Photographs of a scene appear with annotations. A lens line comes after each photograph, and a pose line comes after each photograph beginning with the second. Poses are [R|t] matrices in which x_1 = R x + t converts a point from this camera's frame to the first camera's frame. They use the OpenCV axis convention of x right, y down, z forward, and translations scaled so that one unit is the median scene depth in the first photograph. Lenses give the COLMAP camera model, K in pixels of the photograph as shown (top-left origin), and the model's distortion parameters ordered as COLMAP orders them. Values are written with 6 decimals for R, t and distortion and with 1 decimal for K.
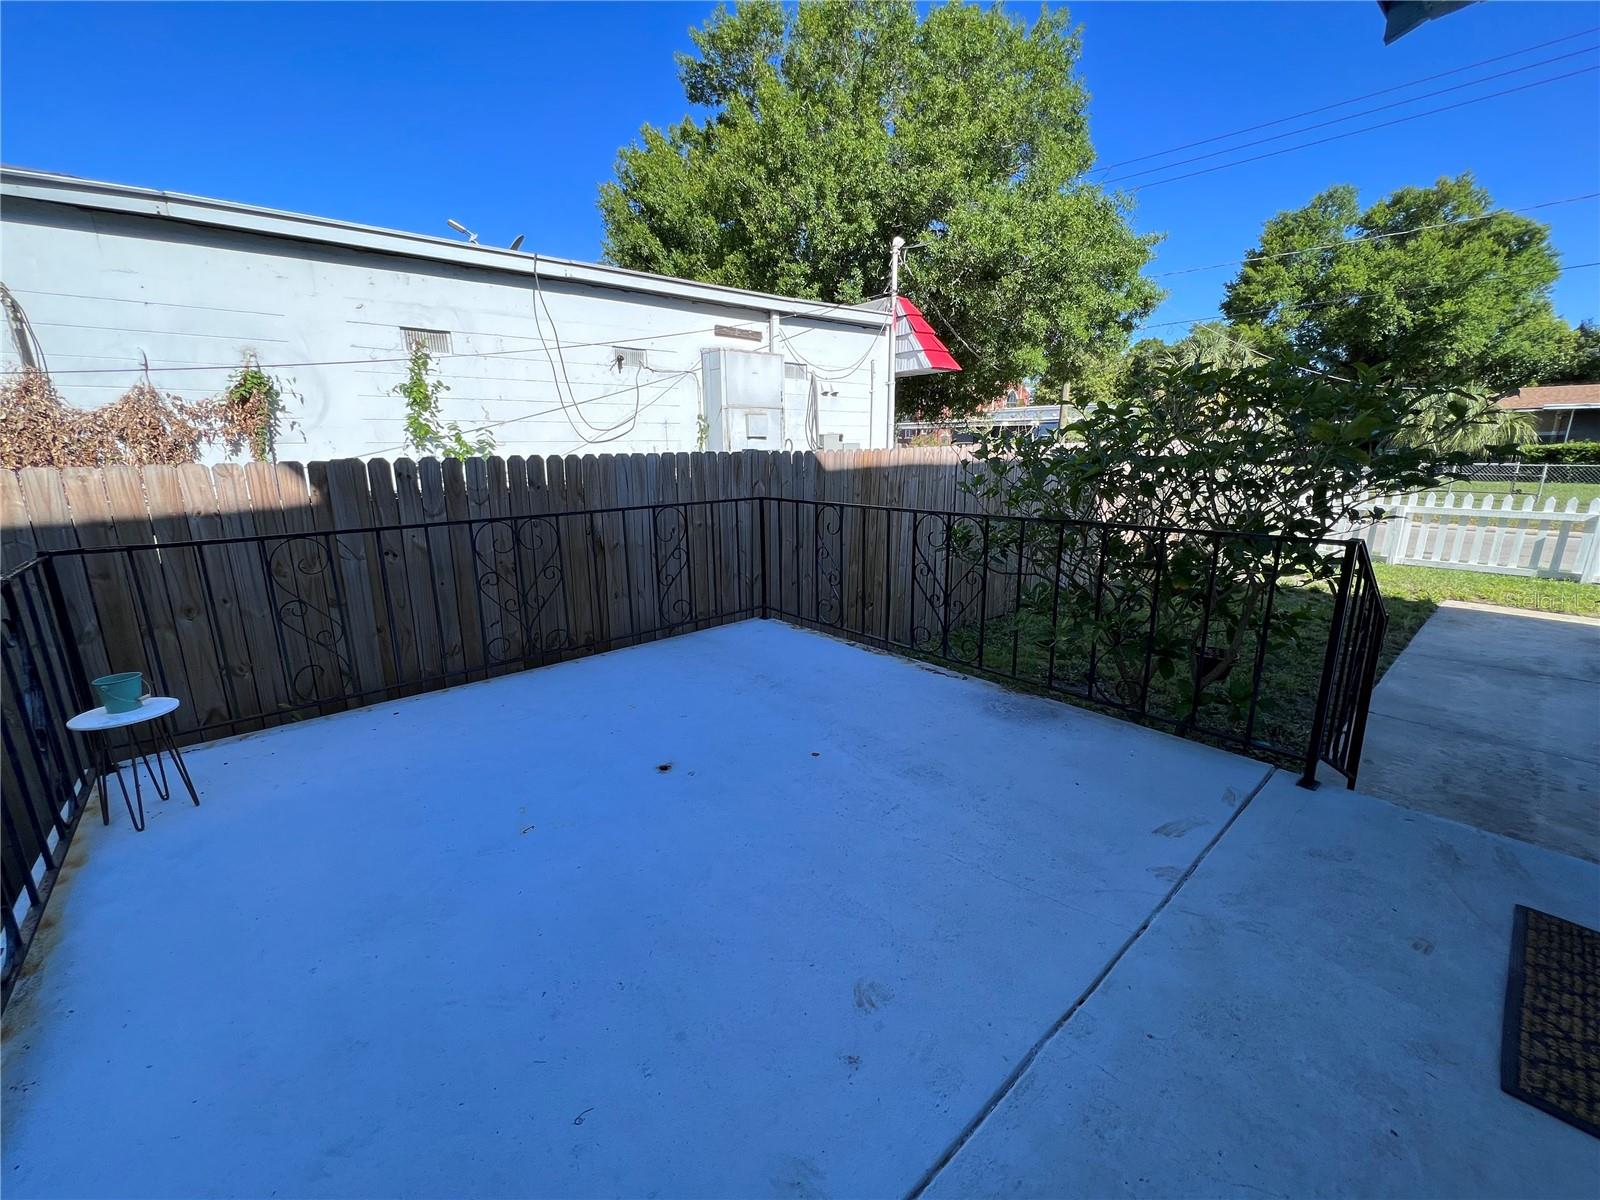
lens RADIAL K [[637.6, 0, 800.9], [0, 637.6, 595.2], [0, 0, 1]] dist [-0.000353, 0.000062]
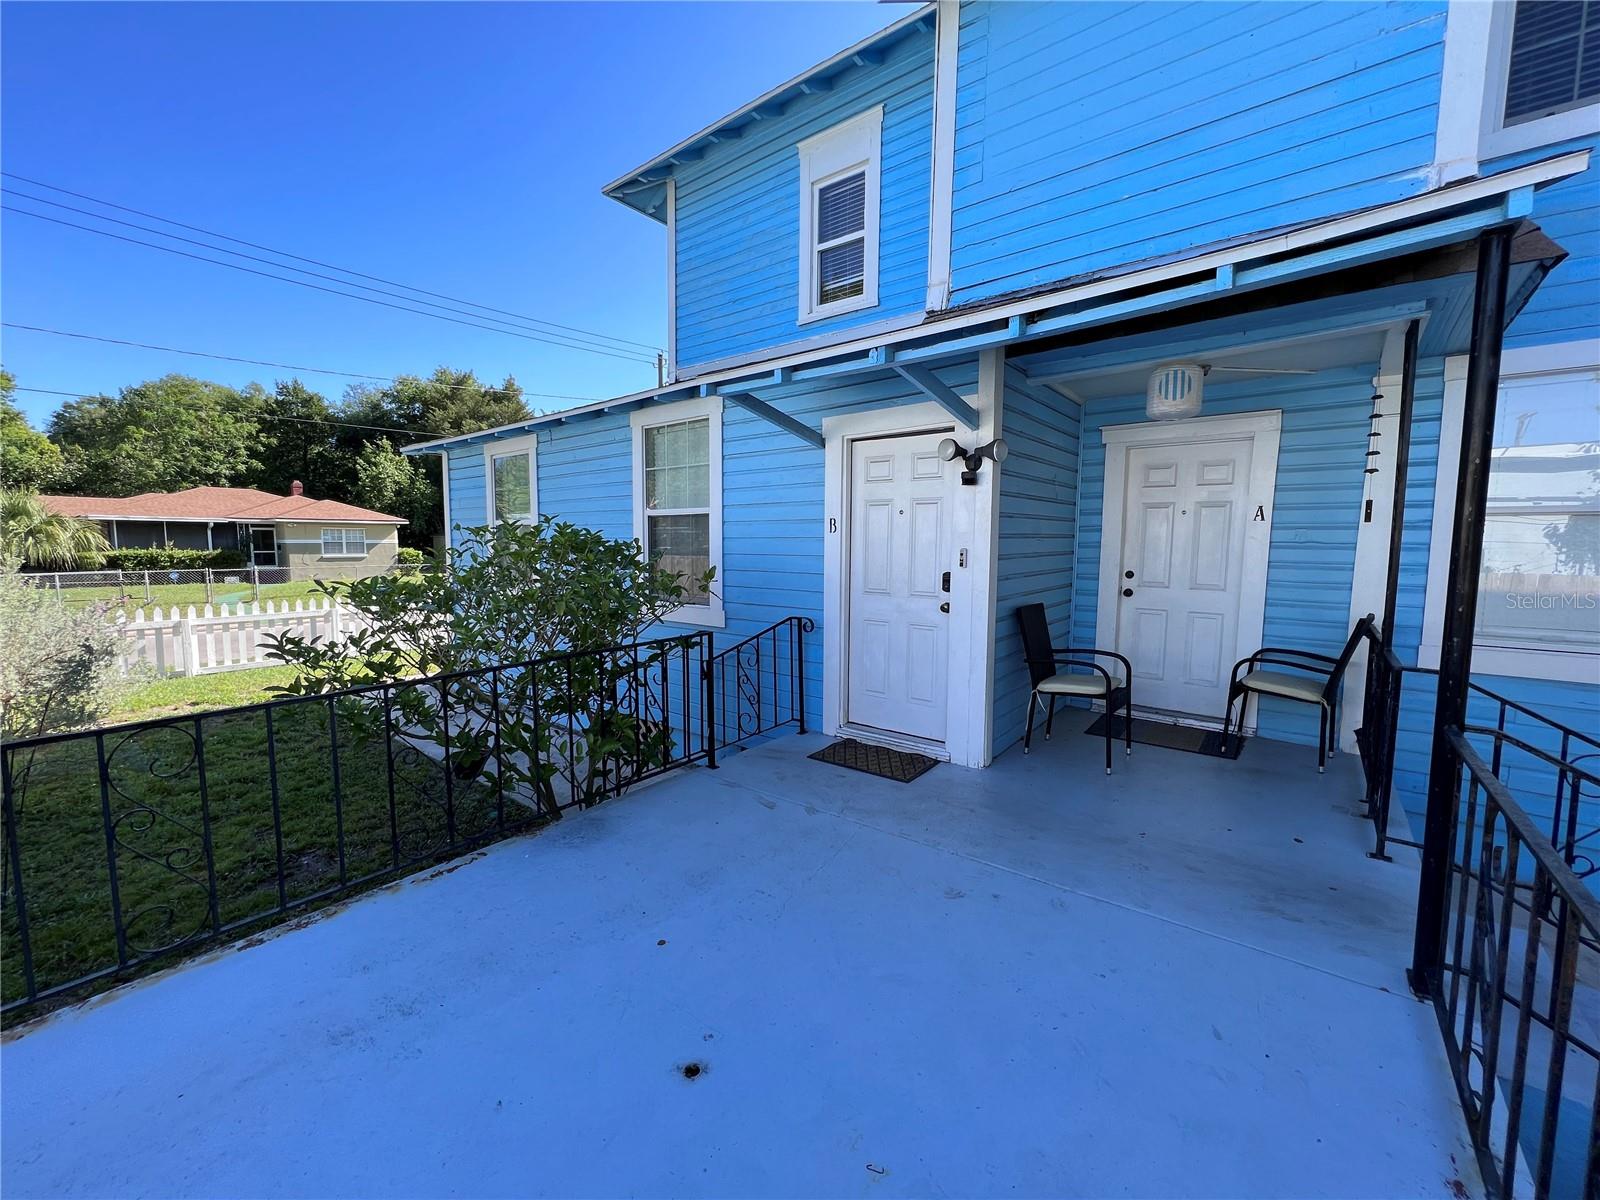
lens RADIAL K [[637.6, 0, 794.9], [0, 637.6, 598.0], [0, 0, 1]] dist [-0.000353, 0.000062]
pose [[-0.175534, -0.078496, 0.981339, -0.611118], [0.226546, 0.966843, 0.117859, -0.202473], [-0.958052, 0.243007, -0.151931, 0.600254]]
